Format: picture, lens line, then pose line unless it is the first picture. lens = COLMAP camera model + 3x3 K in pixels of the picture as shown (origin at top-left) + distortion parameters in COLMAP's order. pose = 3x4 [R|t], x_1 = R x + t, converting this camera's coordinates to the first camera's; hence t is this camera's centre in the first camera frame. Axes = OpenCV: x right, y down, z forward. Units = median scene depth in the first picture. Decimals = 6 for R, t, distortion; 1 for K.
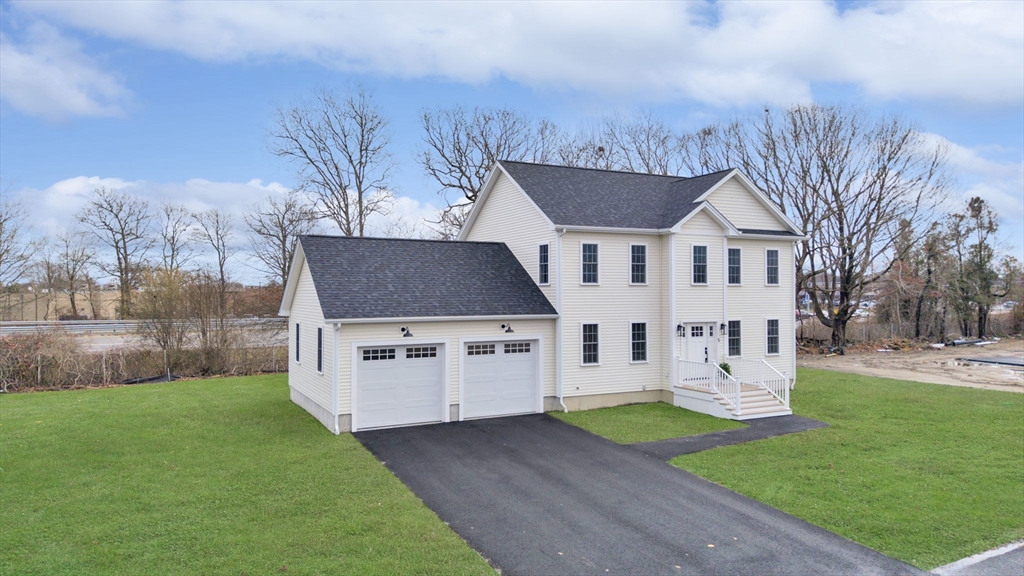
lens RADIAL K [[696.6, 0, 509.6], [0, 696.6, 274.6], [0, 0, 1]] dist [0.078322, 0.000077]
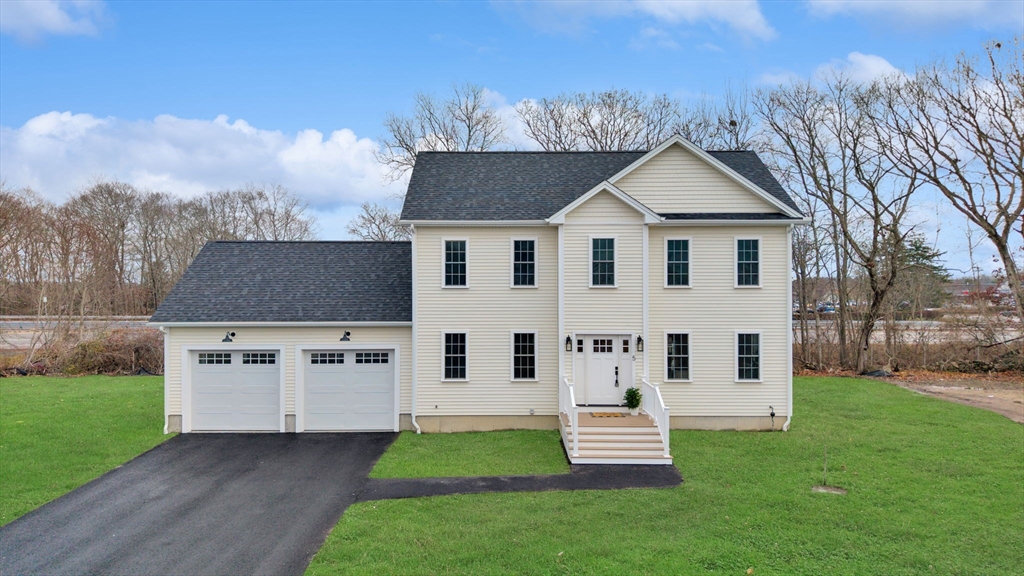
lens RADIAL K [[682.3, 0, 512.0], [0, 682.3, 288.0], [0, 0, 1]] dist [0.073445, -0.106442]
pose [[0.888234, -0.004259, -0.459371, 0.542008], [0.011089, 0.999864, 0.012171, 0.004743], [0.459257, -0.015904, 0.888161, 0.270155]]
